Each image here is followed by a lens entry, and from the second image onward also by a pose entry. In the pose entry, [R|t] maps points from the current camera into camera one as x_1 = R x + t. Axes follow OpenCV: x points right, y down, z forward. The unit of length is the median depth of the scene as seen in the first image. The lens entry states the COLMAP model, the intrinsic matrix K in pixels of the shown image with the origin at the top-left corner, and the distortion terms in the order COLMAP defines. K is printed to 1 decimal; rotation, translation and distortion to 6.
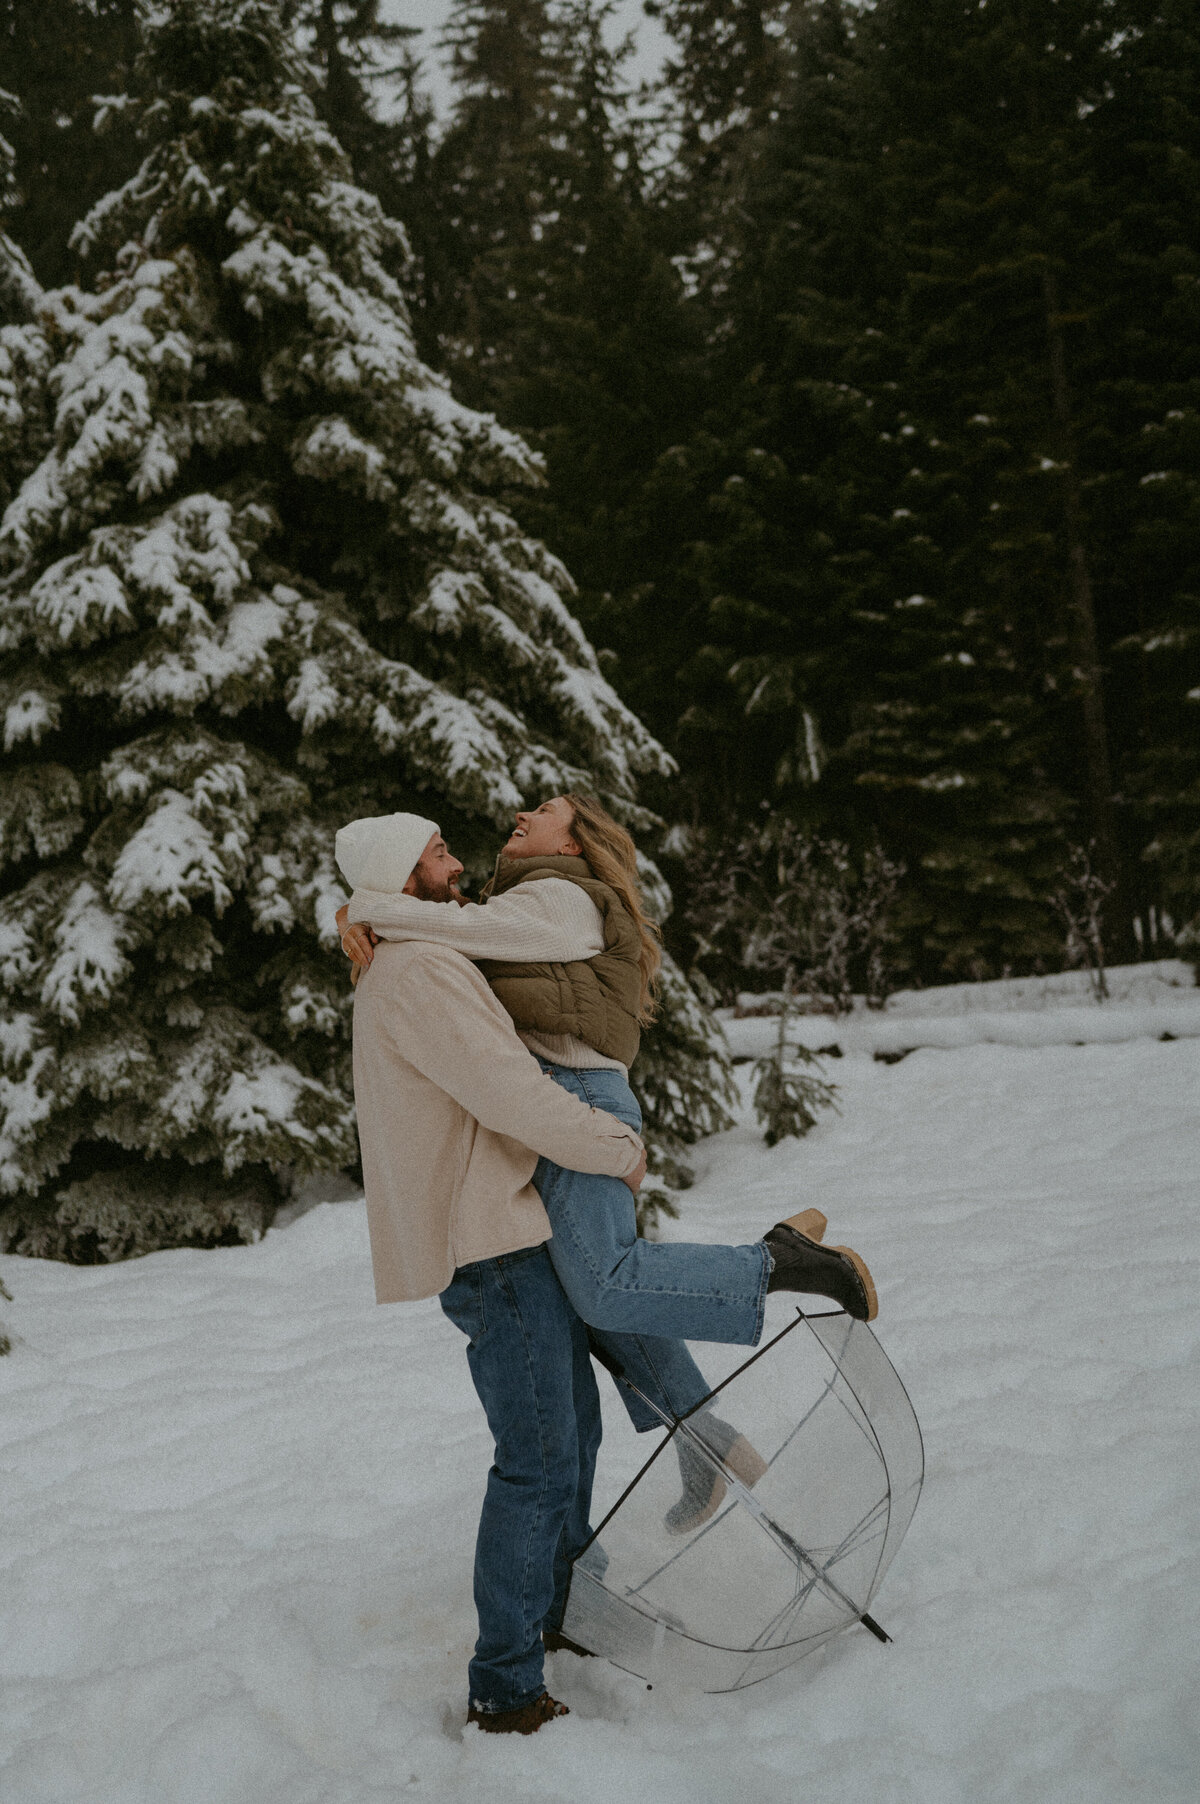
lens RADIAL K [[1728.0, 0, 600.0], [0, 1728.0, 902.0], [0, 0, 1]] dist [-0.000623, 0.010796]
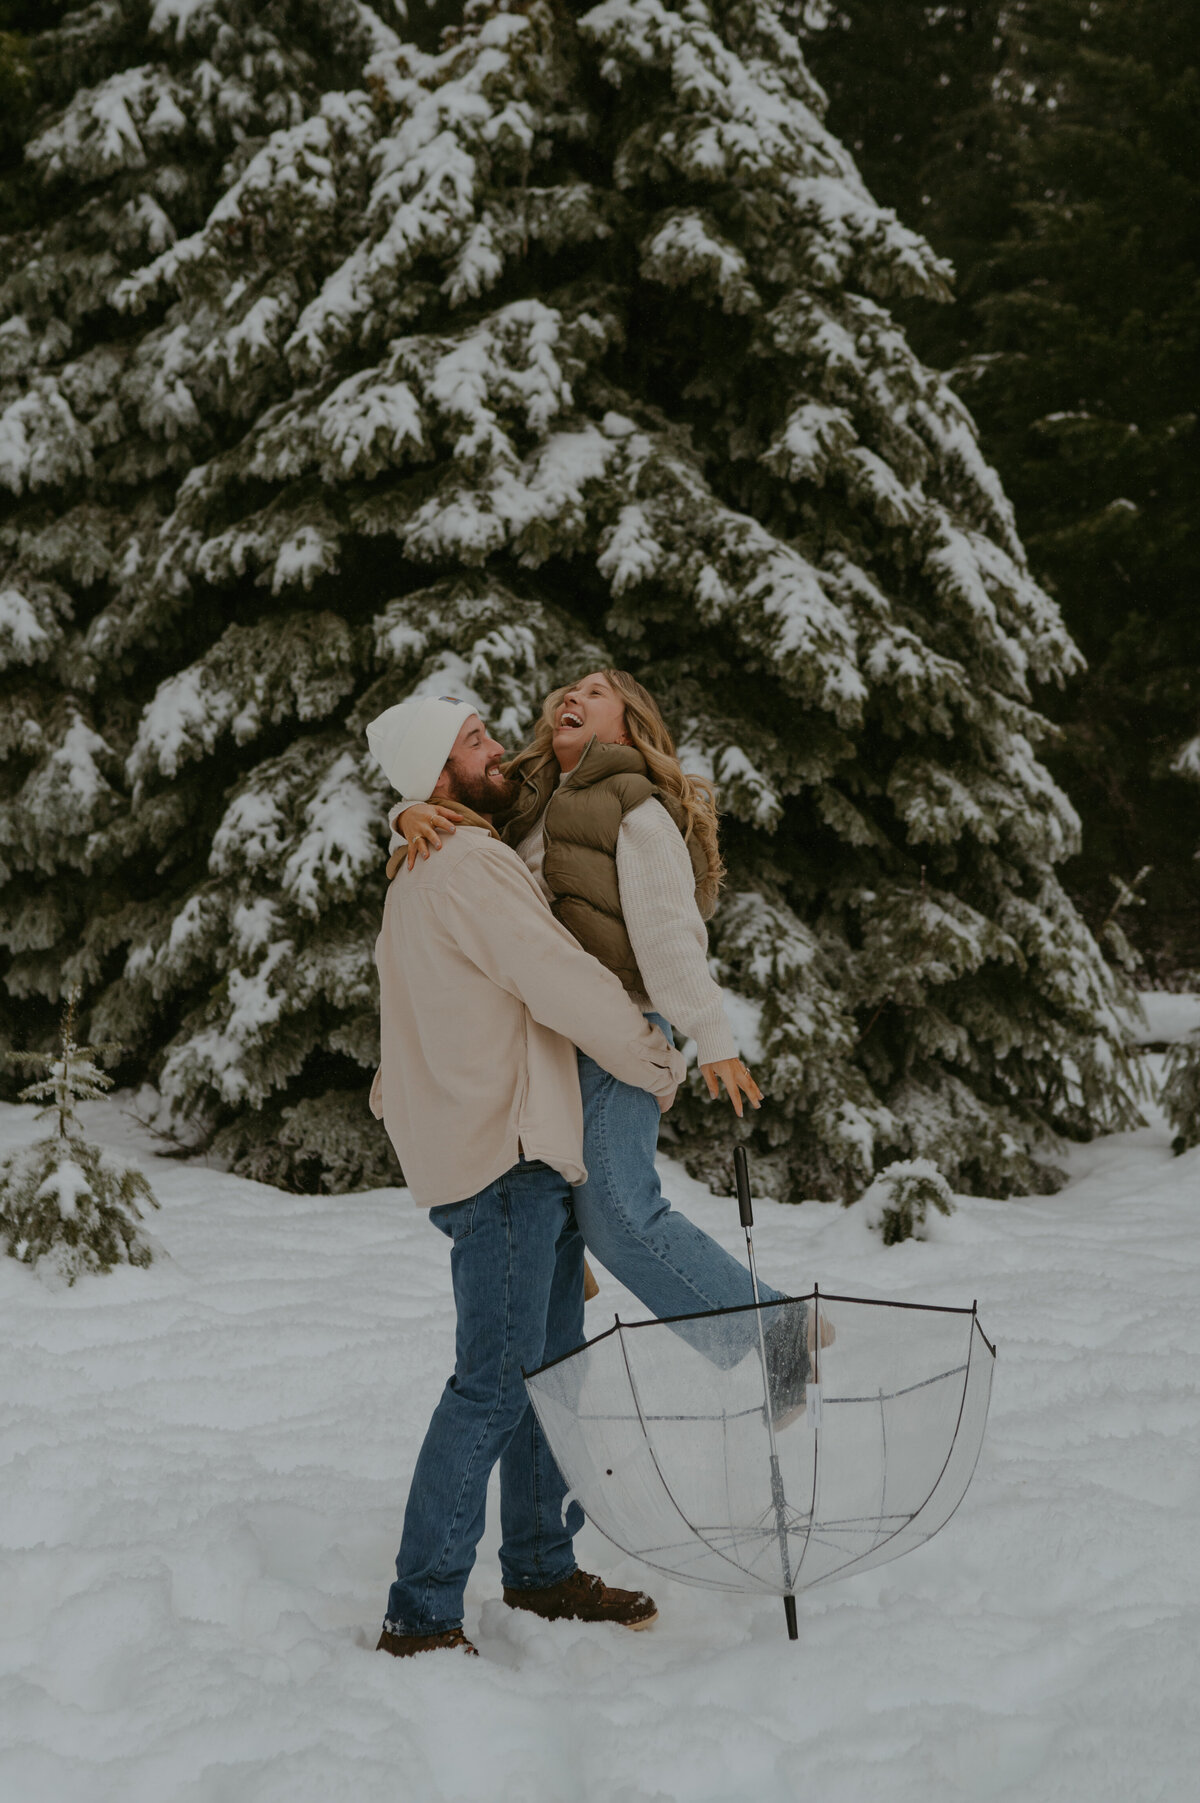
lens RADIAL K [[2272.2, 0, 664.1], [0, 2272.2, 855.7], [0, 0, 1]] dist [-0.001520, 0.028268]
pose [[0.972757, 0.085007, -0.215679, 0.096620], [-0.080631, 0.996321, 0.029023, -0.005871], [0.217353, -0.010842, 0.976033, -0.062149]]
